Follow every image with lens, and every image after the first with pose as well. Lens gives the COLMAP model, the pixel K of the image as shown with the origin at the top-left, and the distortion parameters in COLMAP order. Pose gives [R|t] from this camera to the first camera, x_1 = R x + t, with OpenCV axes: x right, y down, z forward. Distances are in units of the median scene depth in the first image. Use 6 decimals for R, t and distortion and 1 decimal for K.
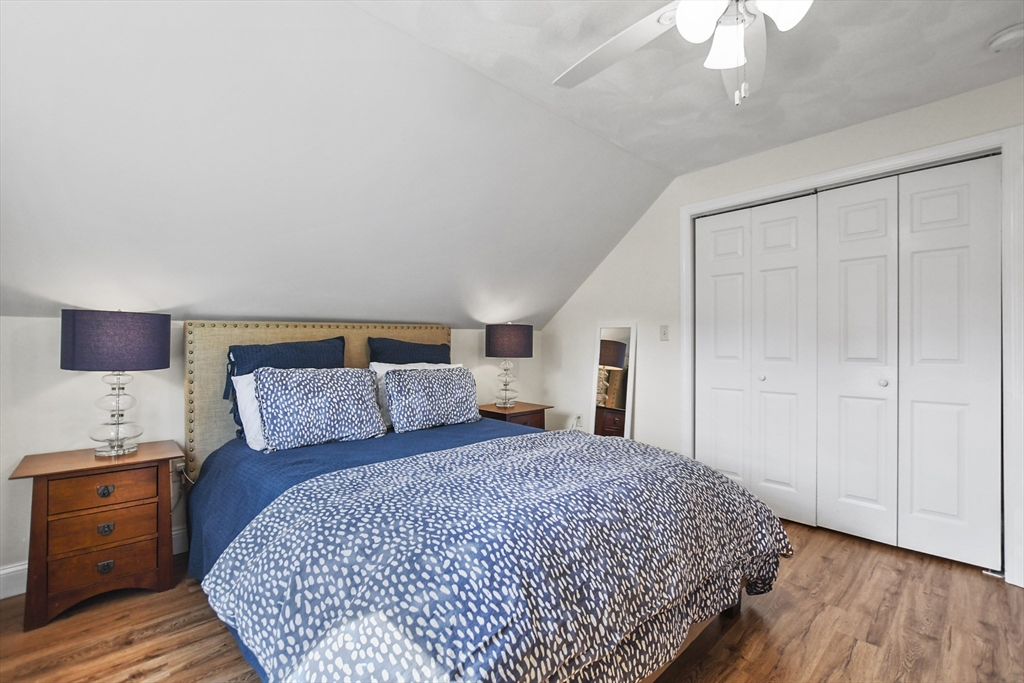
lens RADIAL K [[450.2, 0, 512.2], [0, 450.2, 337.3], [0, 0, 1]] dist [-0.012304, 0.004031]
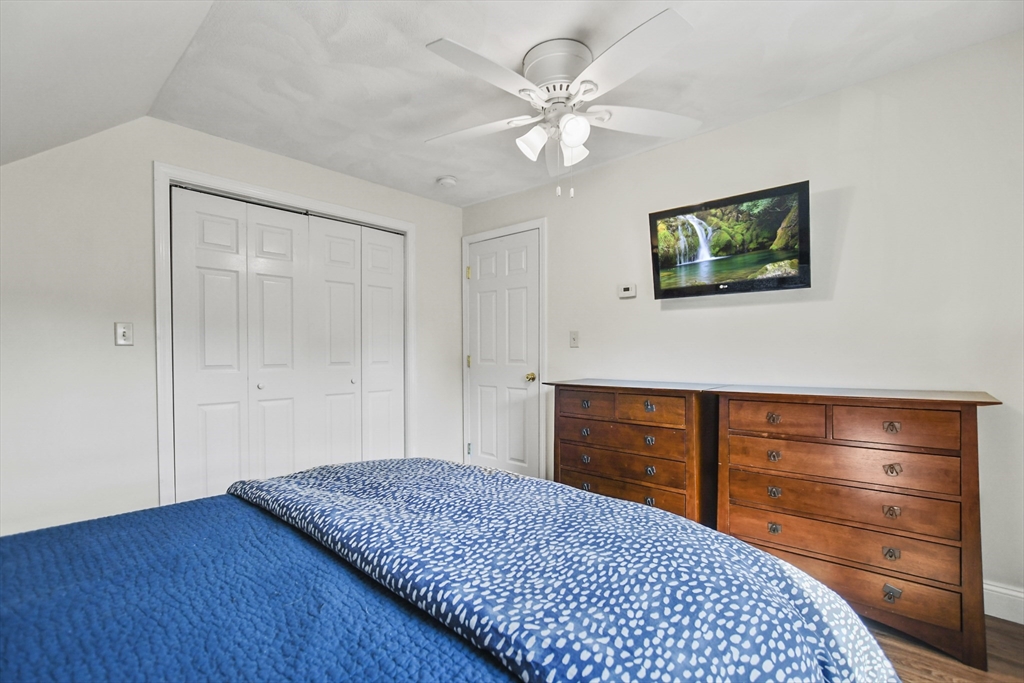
lens RADIAL K [[450.2, 0, 512.9], [0, 450.2, 346.4], [0, 0, 1]] dist [-0.012304, 0.004031]
pose [[-0.077795, 0.011044, 0.996908, -1.022128], [-0.014514, 0.999820, -0.012209, 0.022533], [-0.996864, -0.015419, -0.077621, 1.260714]]
